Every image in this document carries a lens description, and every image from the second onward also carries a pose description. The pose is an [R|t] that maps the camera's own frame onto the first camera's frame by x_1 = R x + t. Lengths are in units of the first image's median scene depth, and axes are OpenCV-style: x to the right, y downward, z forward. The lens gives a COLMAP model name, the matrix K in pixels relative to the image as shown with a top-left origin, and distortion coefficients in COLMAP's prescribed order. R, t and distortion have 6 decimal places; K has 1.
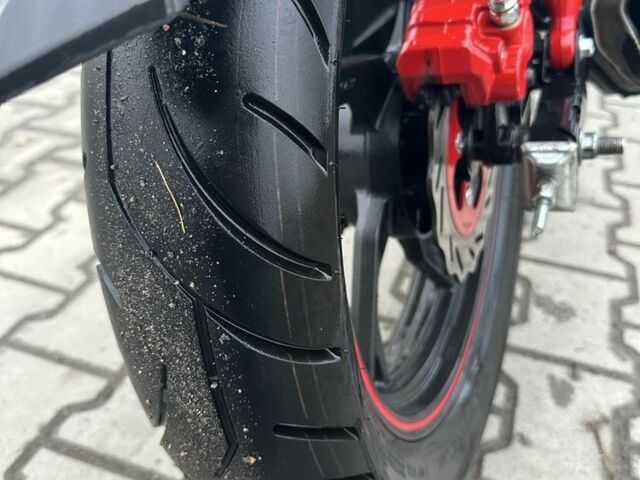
lens RADIAL K [[604.1, 0, 317.0], [0, 604.1, 224.8], [0, 0, 1]] dist [0.092650, -0.167717]
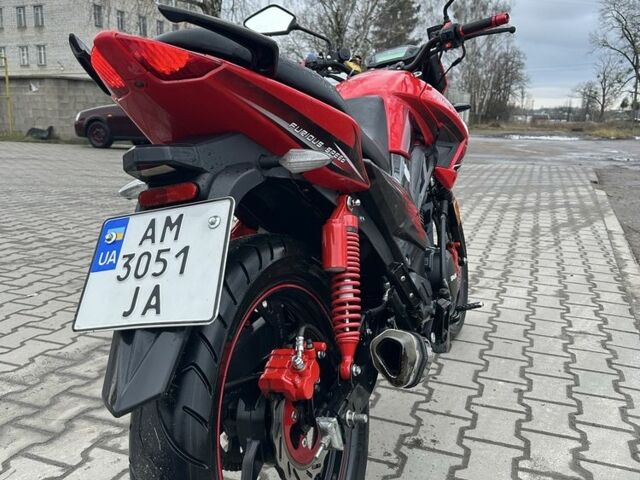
lens RADIAL K [[604.1, 0, 317.0], [0, 604.1, 224.8], [0, 0, 1]] dist [0.092650, -0.167717]
pose [[0.999905, 0.009452, -0.010042, 0.327092], [-0.012632, 0.919878, -0.392001, 0.088520], [0.005533, 0.392091, 0.919910, -1.264911]]
